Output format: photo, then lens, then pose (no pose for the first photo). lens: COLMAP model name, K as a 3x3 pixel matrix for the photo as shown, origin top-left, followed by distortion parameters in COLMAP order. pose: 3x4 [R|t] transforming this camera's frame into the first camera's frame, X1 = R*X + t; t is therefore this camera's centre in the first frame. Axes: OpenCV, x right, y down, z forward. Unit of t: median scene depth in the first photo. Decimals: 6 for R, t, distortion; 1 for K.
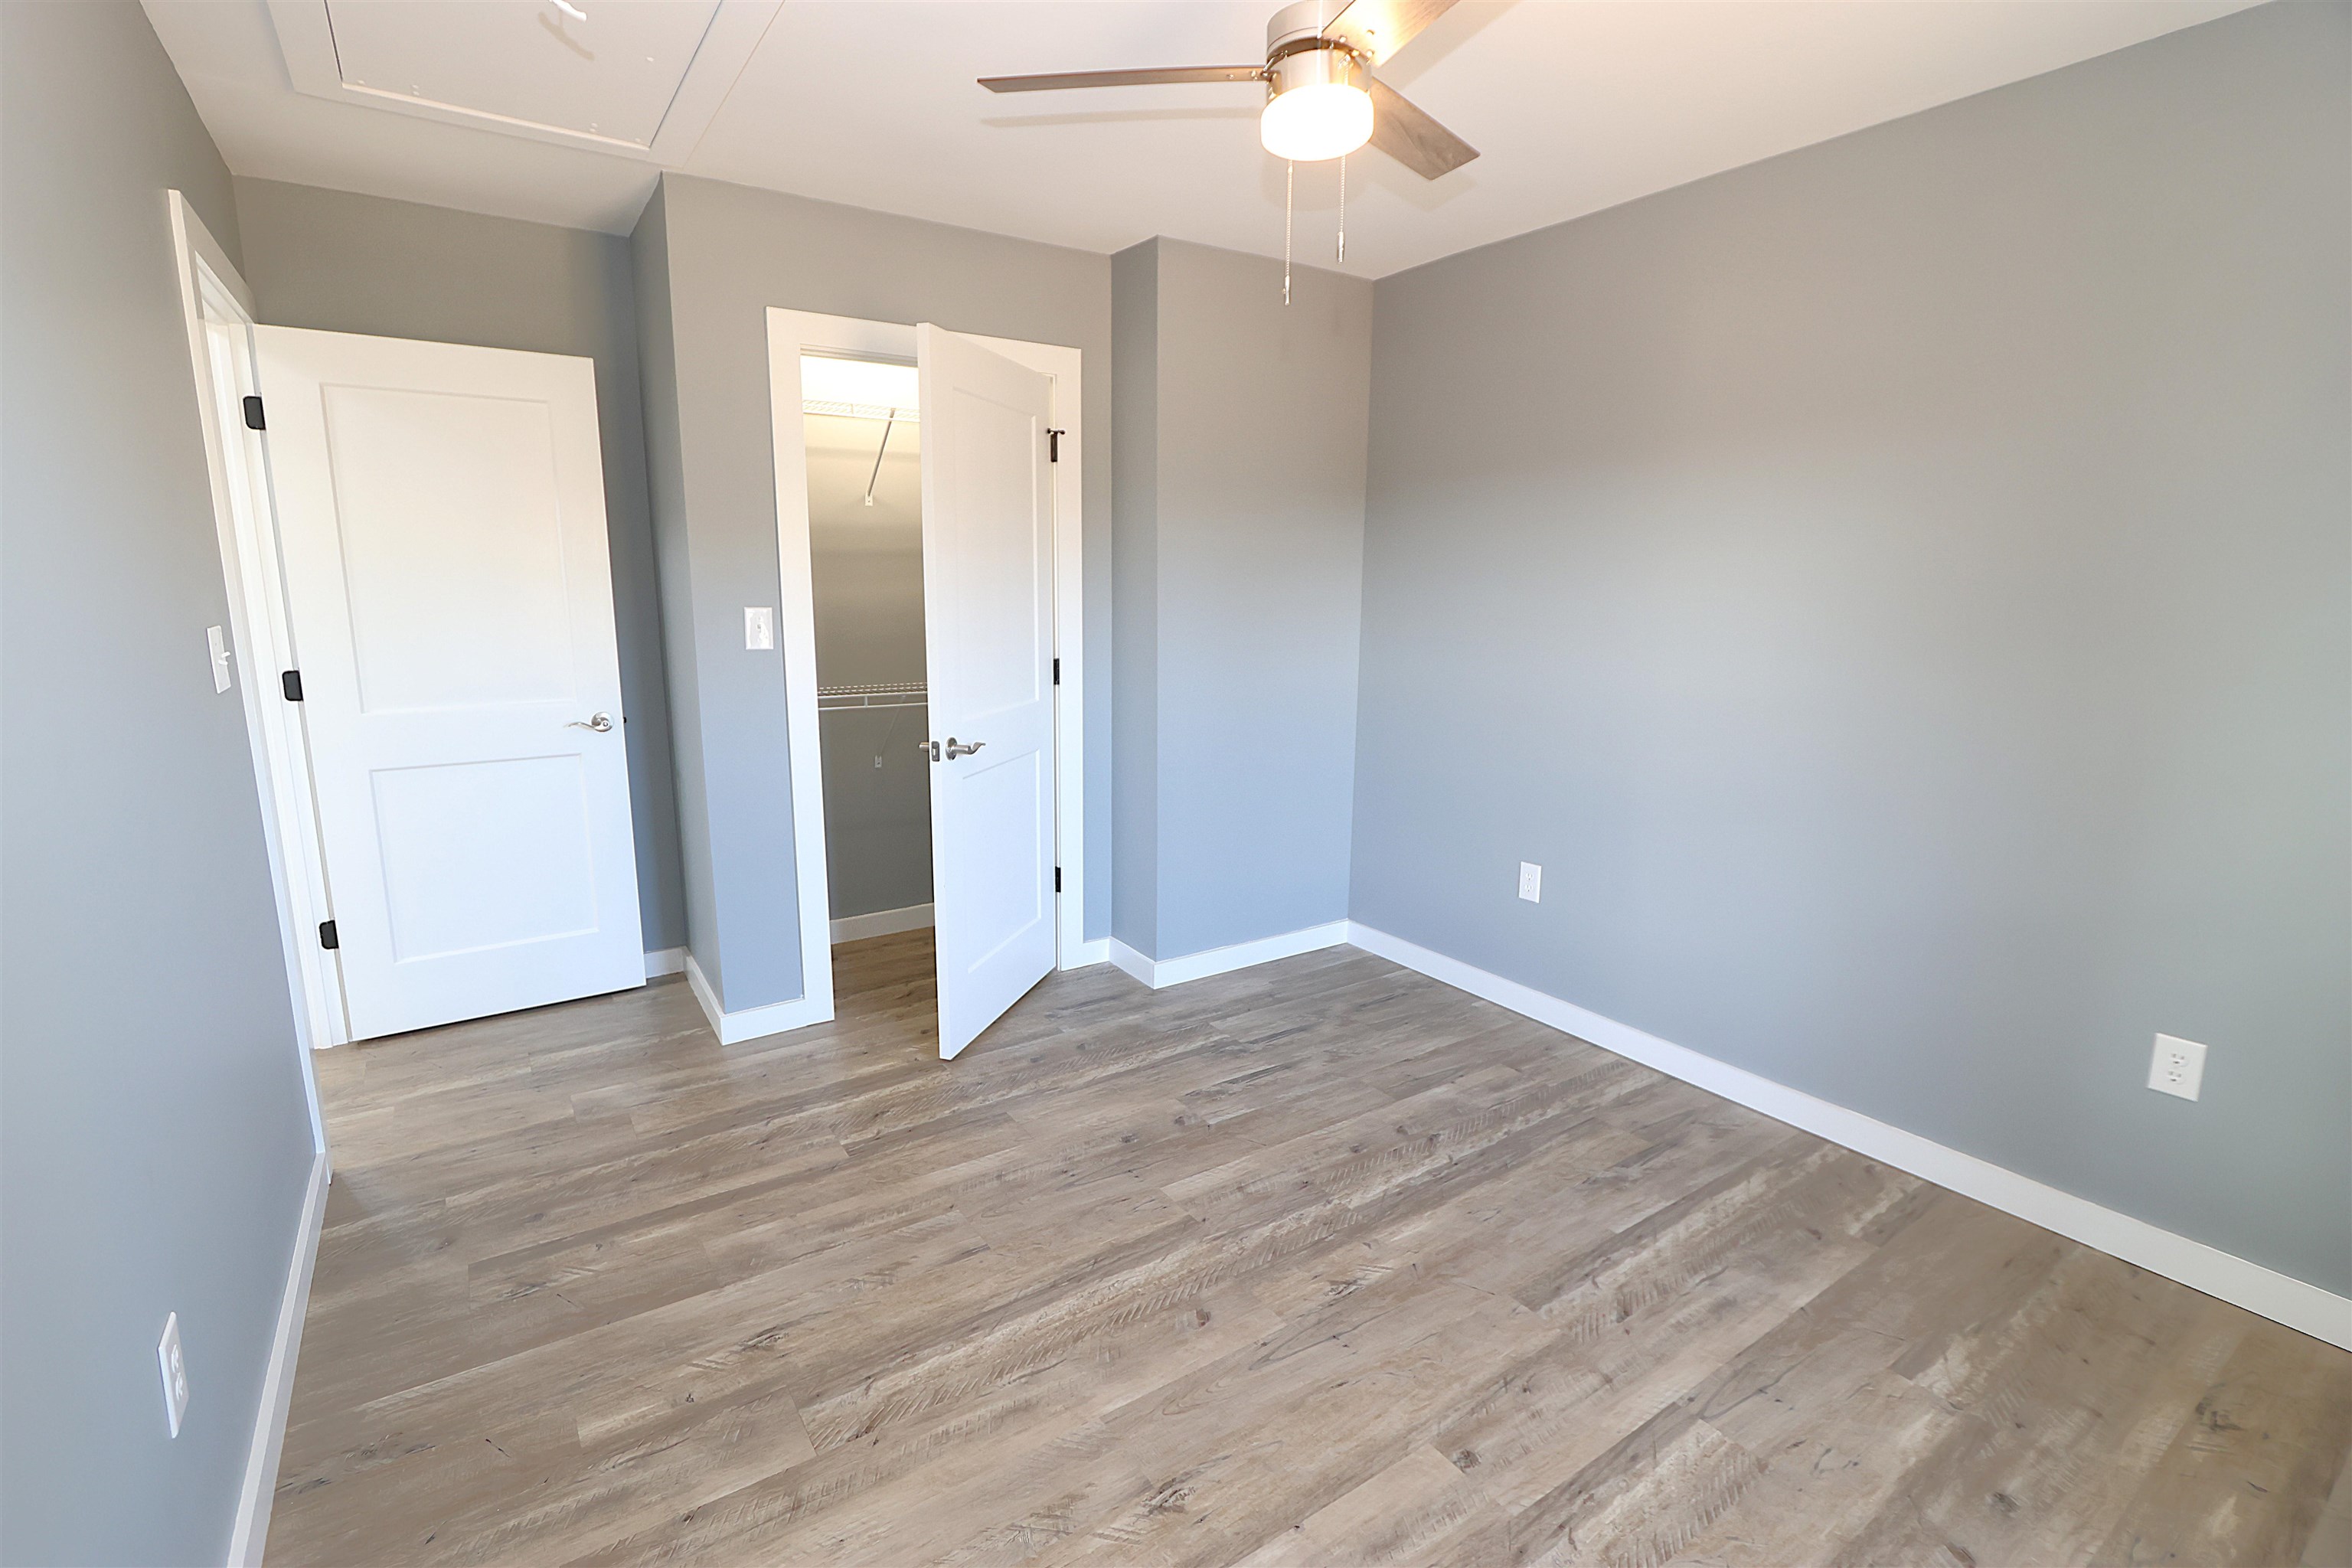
lens RADIAL K [[1077.6, 0, 1177.5], [0, 1077.6, 778.8], [0, 0, 1]] dist [-0.015664, 0.000839]
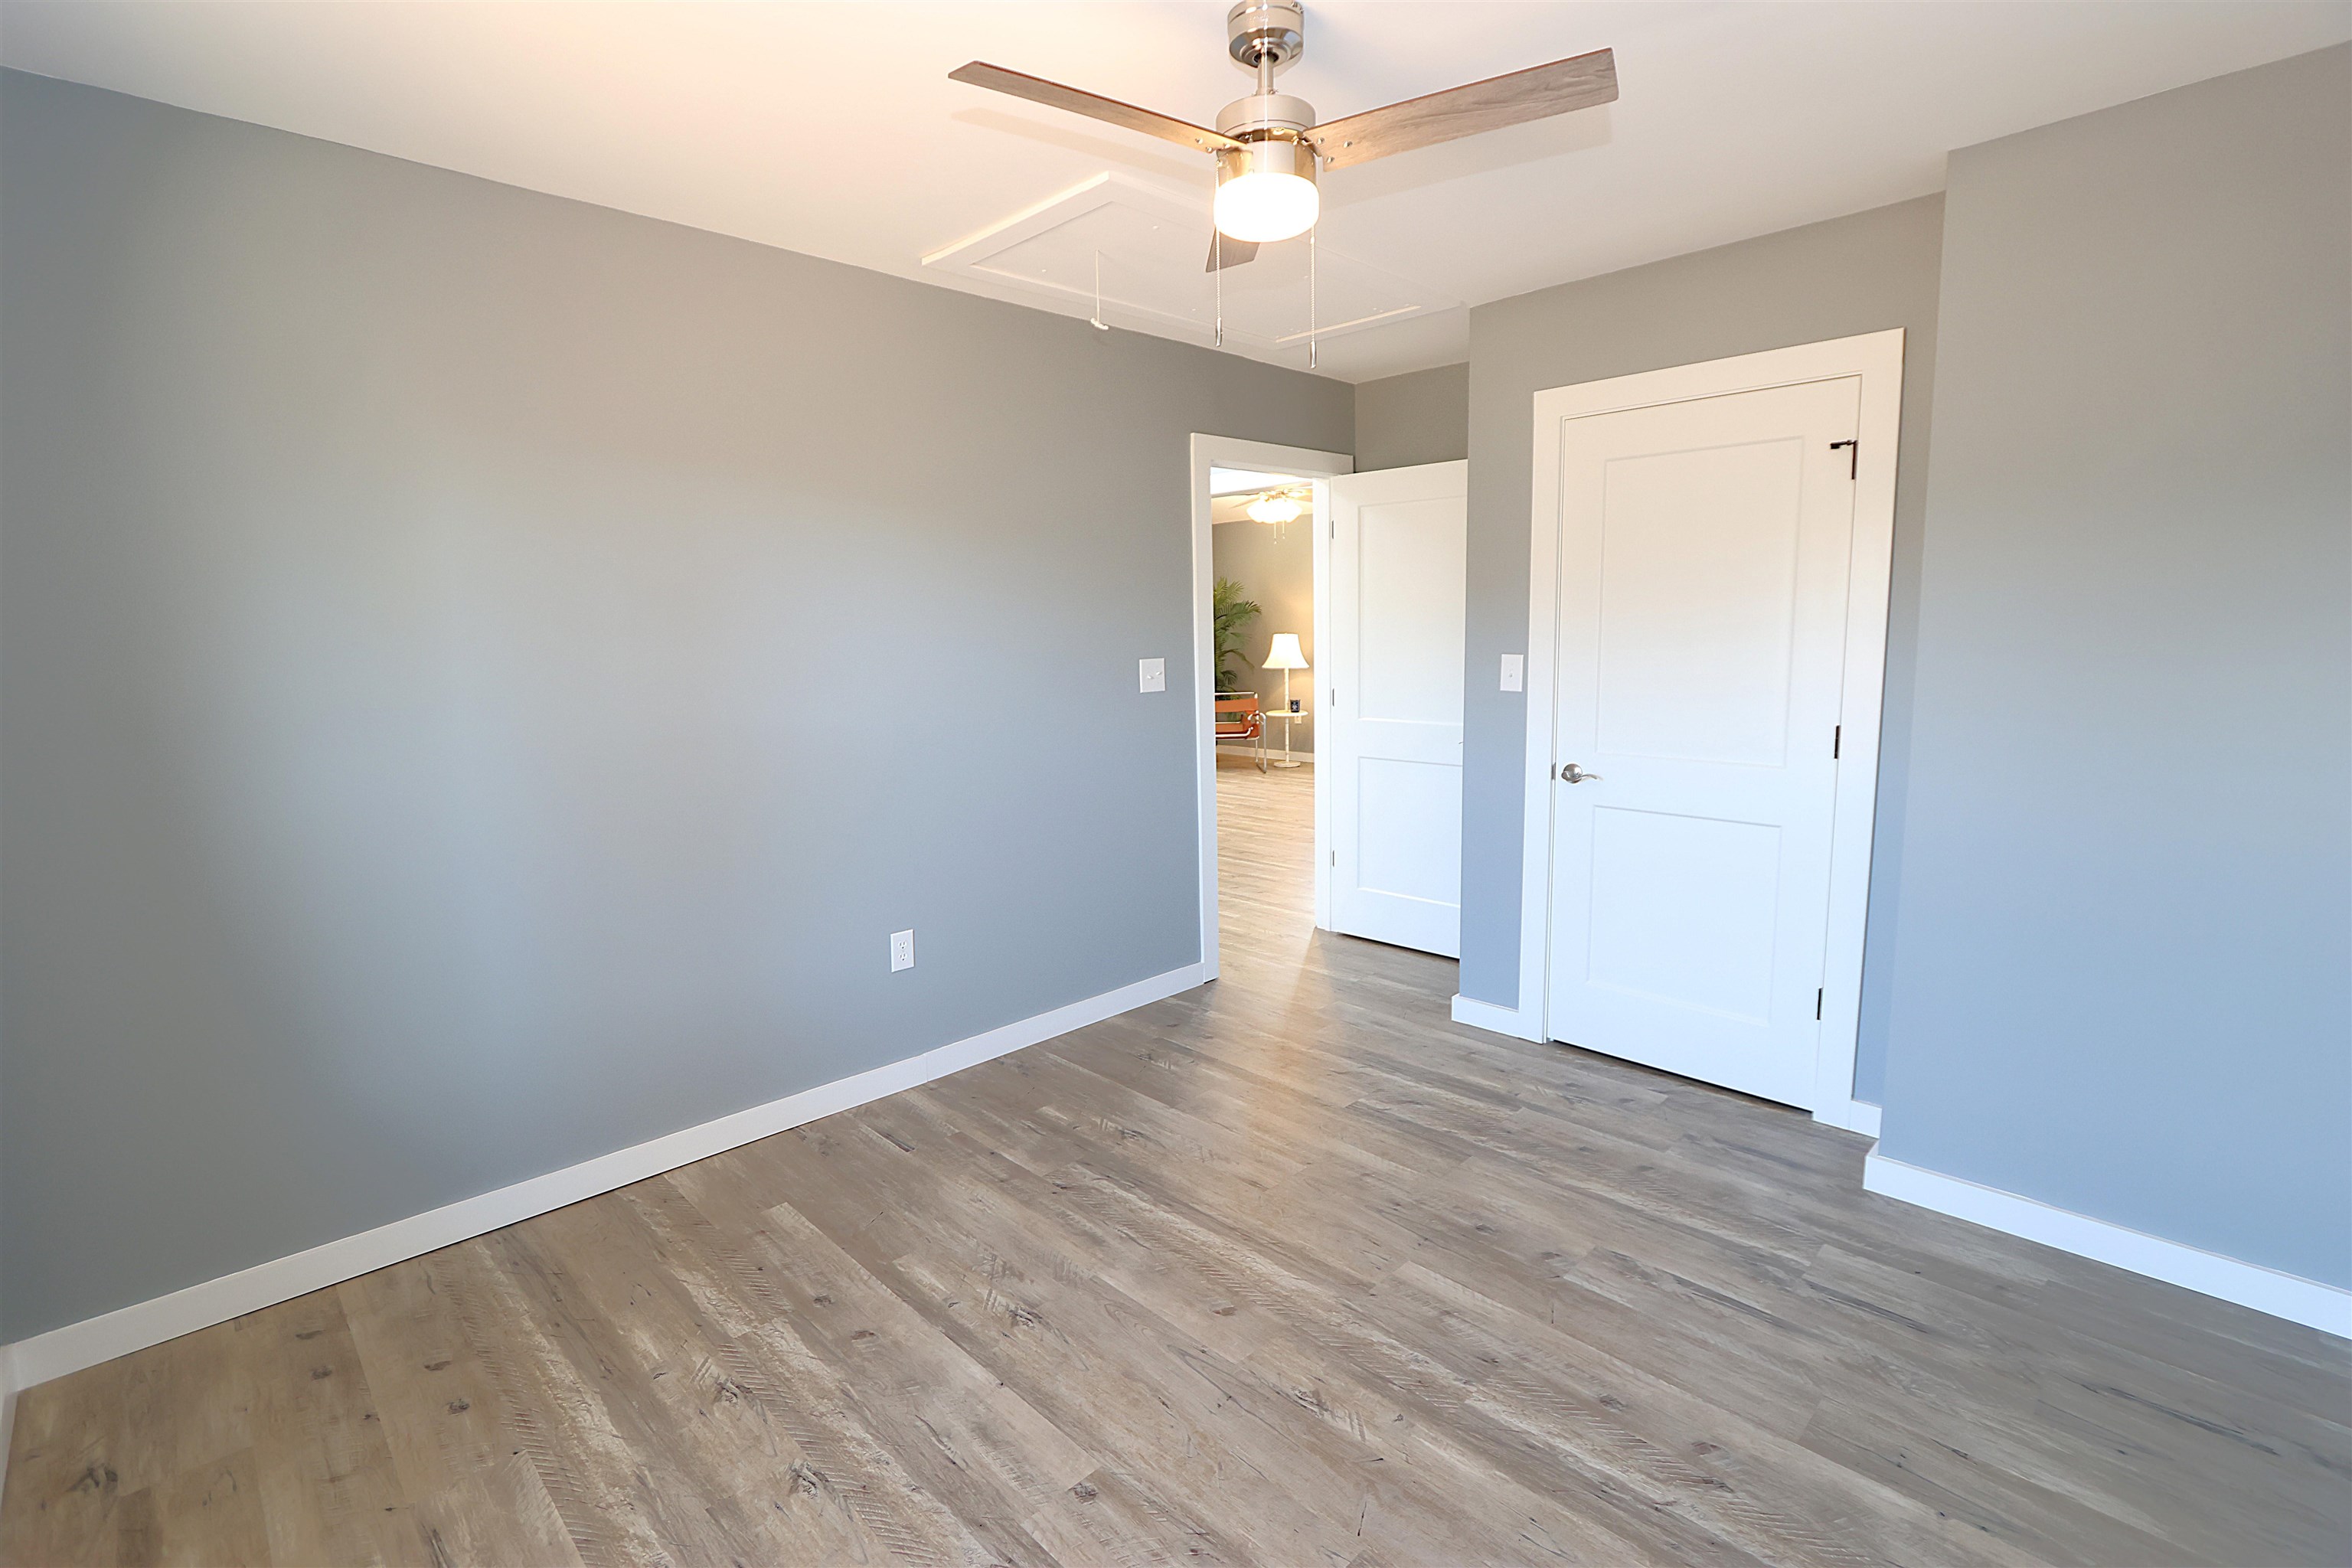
lens RADIAL K [[1106.9, 0, 1176.0], [0, 1106.9, 784.0], [0, 0, 1]] dist [-0.005636, -0.000217]
pose [[0.161544, 0.127969, -0.978533, 0.905698], [-0.158124, 0.982102, 0.102332, -0.110651], [0.974115, 0.138198, 0.178888, 0.591065]]
